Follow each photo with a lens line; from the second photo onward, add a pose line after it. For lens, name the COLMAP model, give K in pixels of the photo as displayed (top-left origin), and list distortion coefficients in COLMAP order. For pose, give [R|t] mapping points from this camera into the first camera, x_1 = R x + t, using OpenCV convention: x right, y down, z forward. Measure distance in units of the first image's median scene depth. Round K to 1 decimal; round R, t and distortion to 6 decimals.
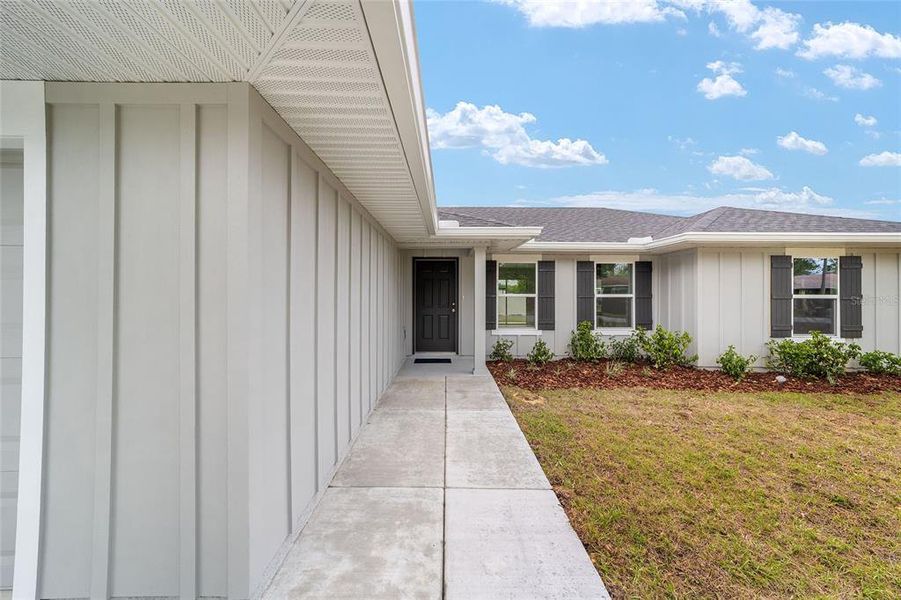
lens RADIAL K [[347.8, 0, 445.3], [0, 347.8, 299.9], [0, 0, 1]] dist [-0.008670, 0.000084]
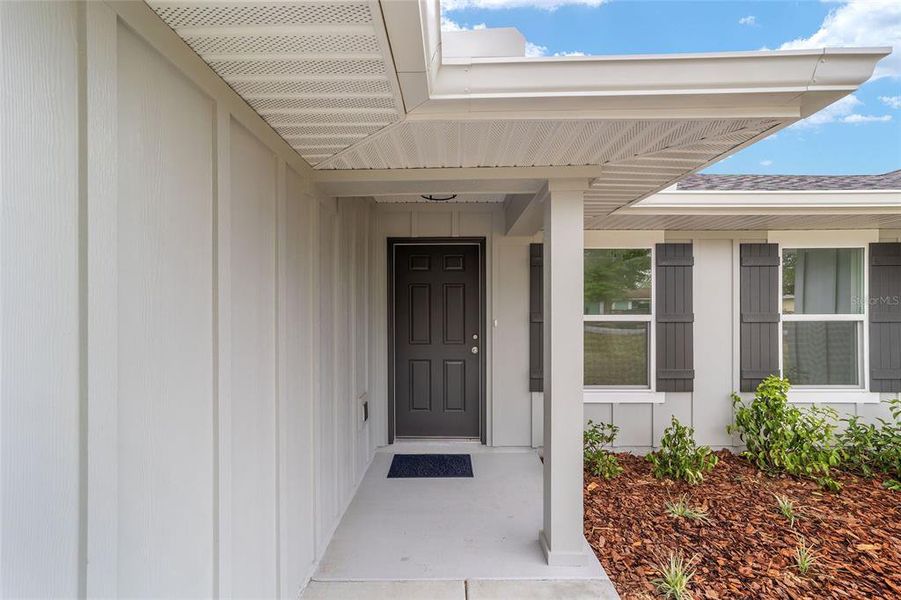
lens RADIAL K [[345.4, 0, 447.6], [0, 345.4, 302.1], [0, 0, 1]] dist [-0.003446, 0.000244]
pose [[0.999960, -0.005373, -0.007206, -0.009917], [0.005262, 0.999868, -0.015398, -0.028996], [0.007288, 0.015359, 0.999855, 0.543868]]
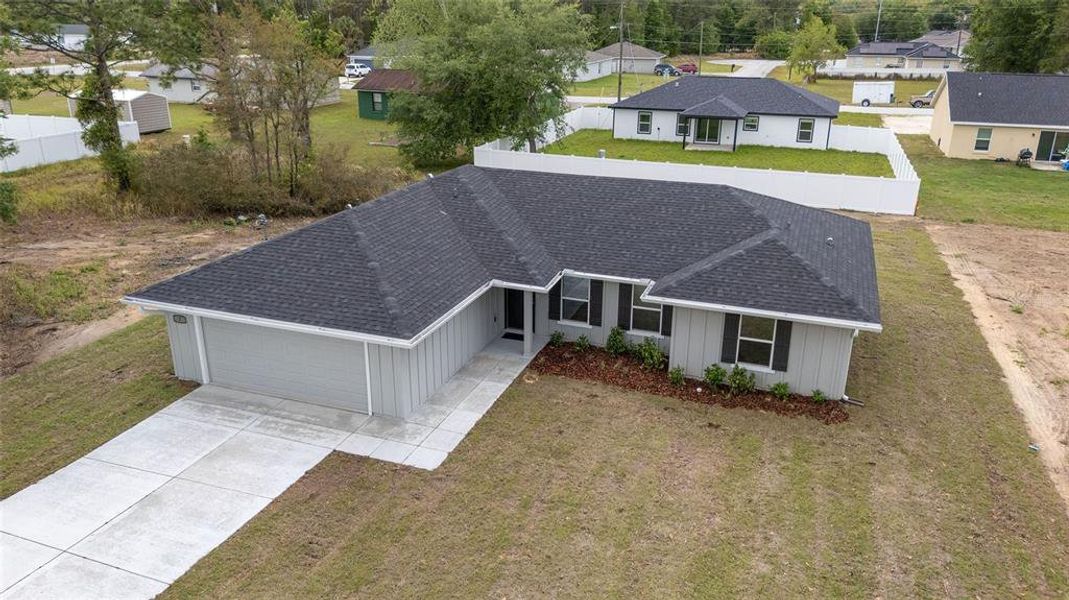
lens RADIAL K [[785.5, 0, 534.5], [0, 785.5, 300.0], [0, 0, 1]] dist [0.080287, -0.094838]
pose [[0.939372, 0.123815, -0.319766, 1.056743], [-0.012357, 0.944152, 0.329280, -1.036789], [0.342678, -0.305364, 0.888439, -1.815703]]
